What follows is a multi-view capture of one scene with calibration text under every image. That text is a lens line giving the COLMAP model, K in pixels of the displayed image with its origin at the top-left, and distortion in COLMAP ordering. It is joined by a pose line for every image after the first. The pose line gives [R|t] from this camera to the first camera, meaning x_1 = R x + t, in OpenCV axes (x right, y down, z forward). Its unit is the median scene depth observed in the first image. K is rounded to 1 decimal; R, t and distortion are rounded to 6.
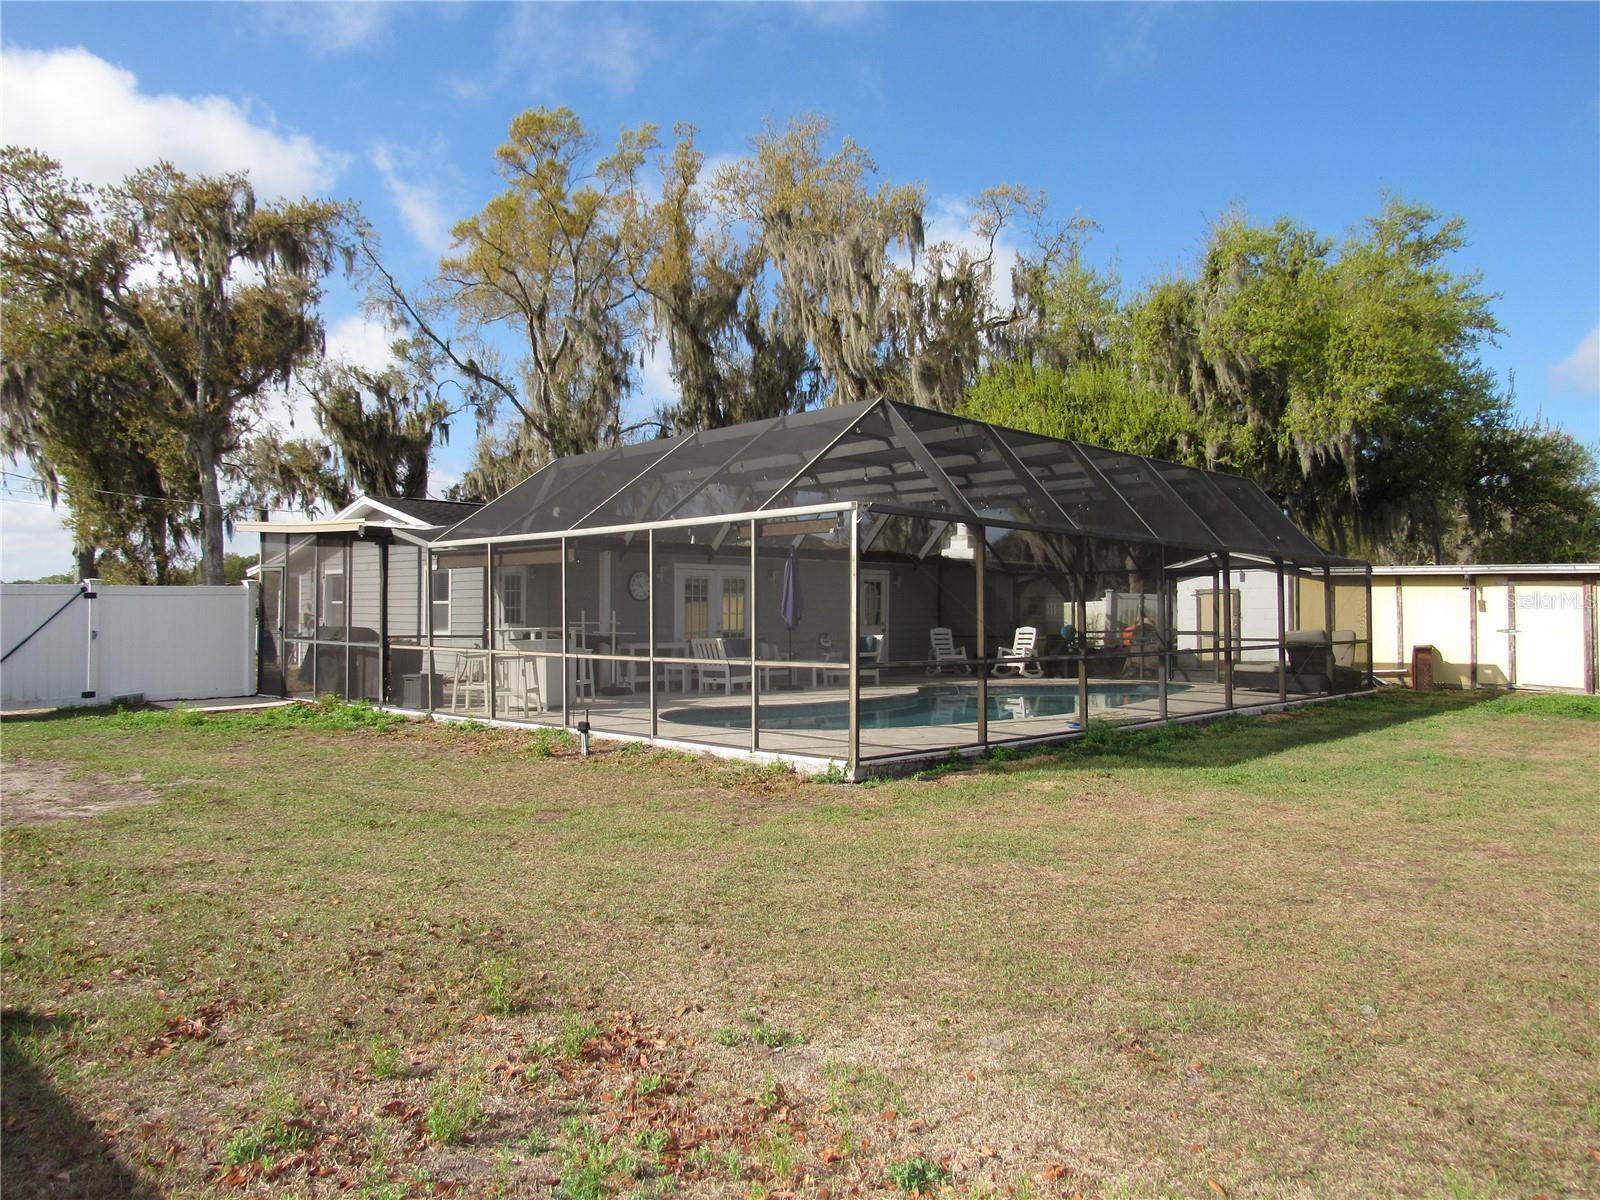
lens RADIAL K [[1145.9, 0, 801.4], [0, 1145.9, 592.0], [0, 0, 1]] dist [-0.027505, -0.000184]
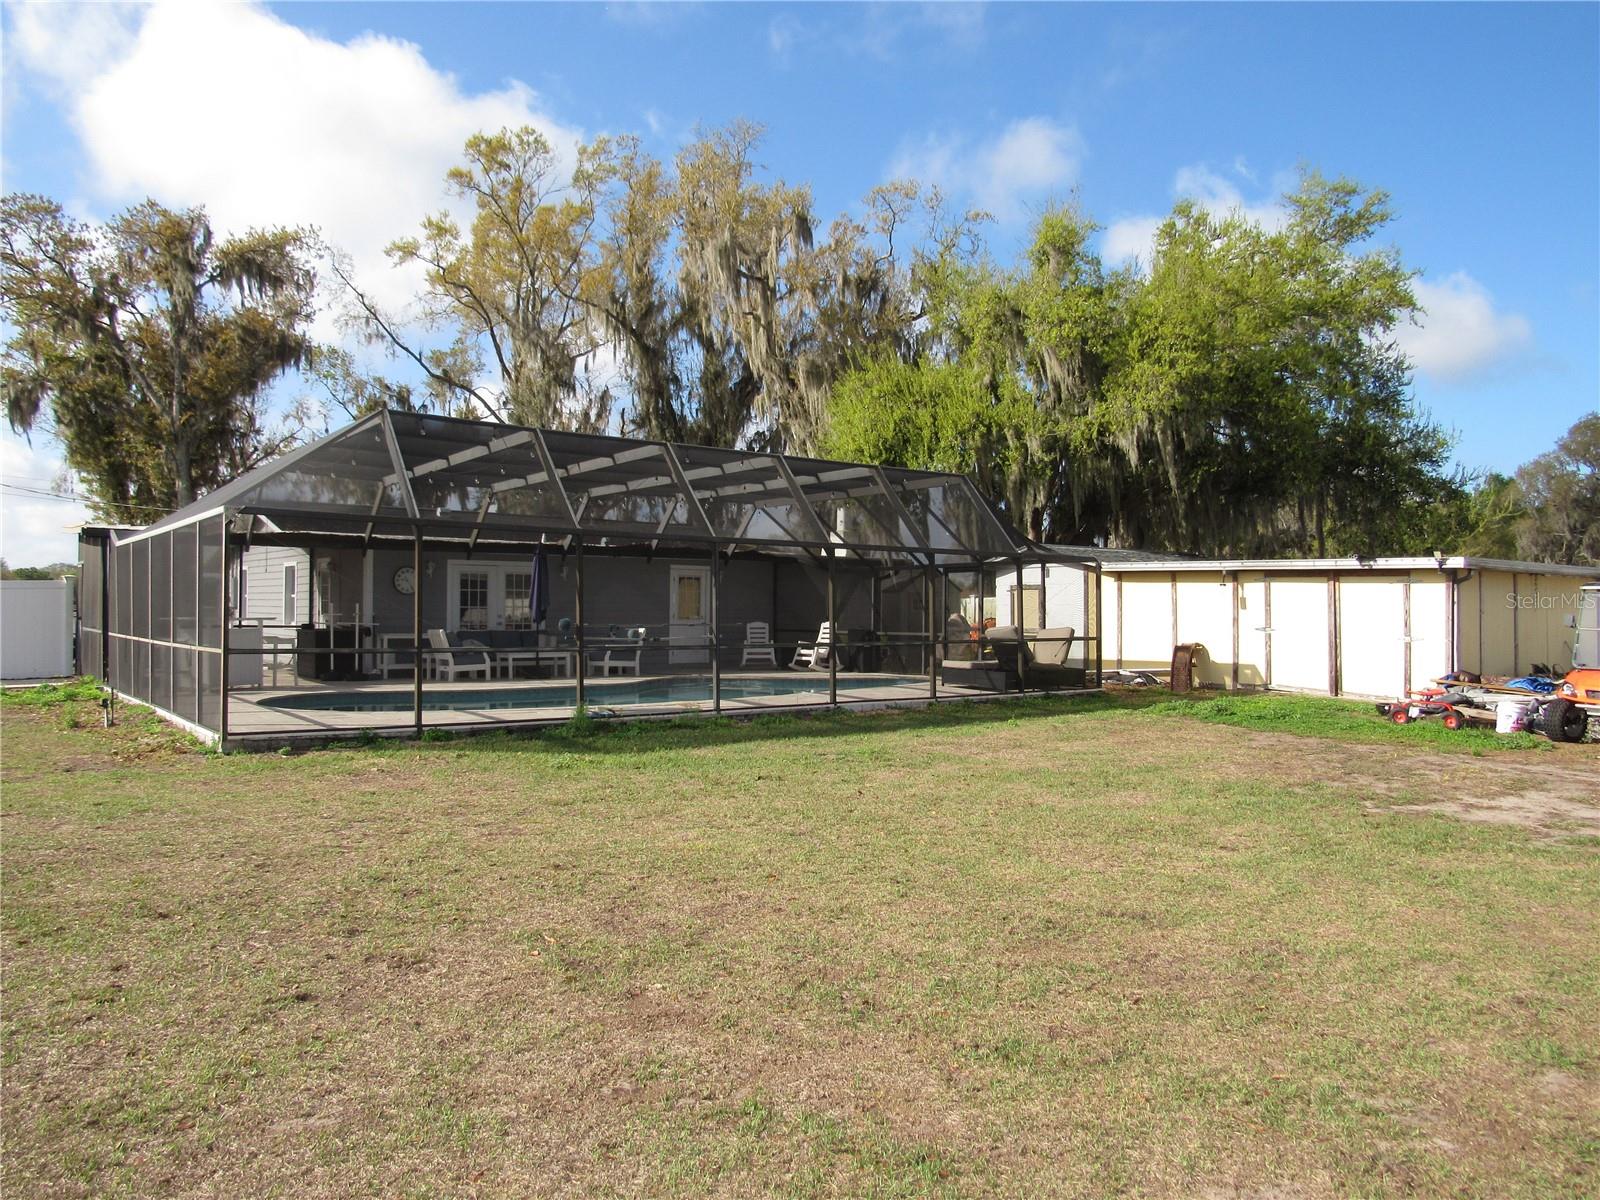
lens RADIAL K [[1145.9, 0, 803.3], [0, 1145.9, 607.0], [0, 0, 1]] dist [-0.027505, -0.000184]
pose [[0.988196, 0.004528, -0.153128, 0.260495], [-0.001862, 0.999844, 0.017550, -0.000536], [0.153183, -0.017058, 0.988051, -0.009004]]
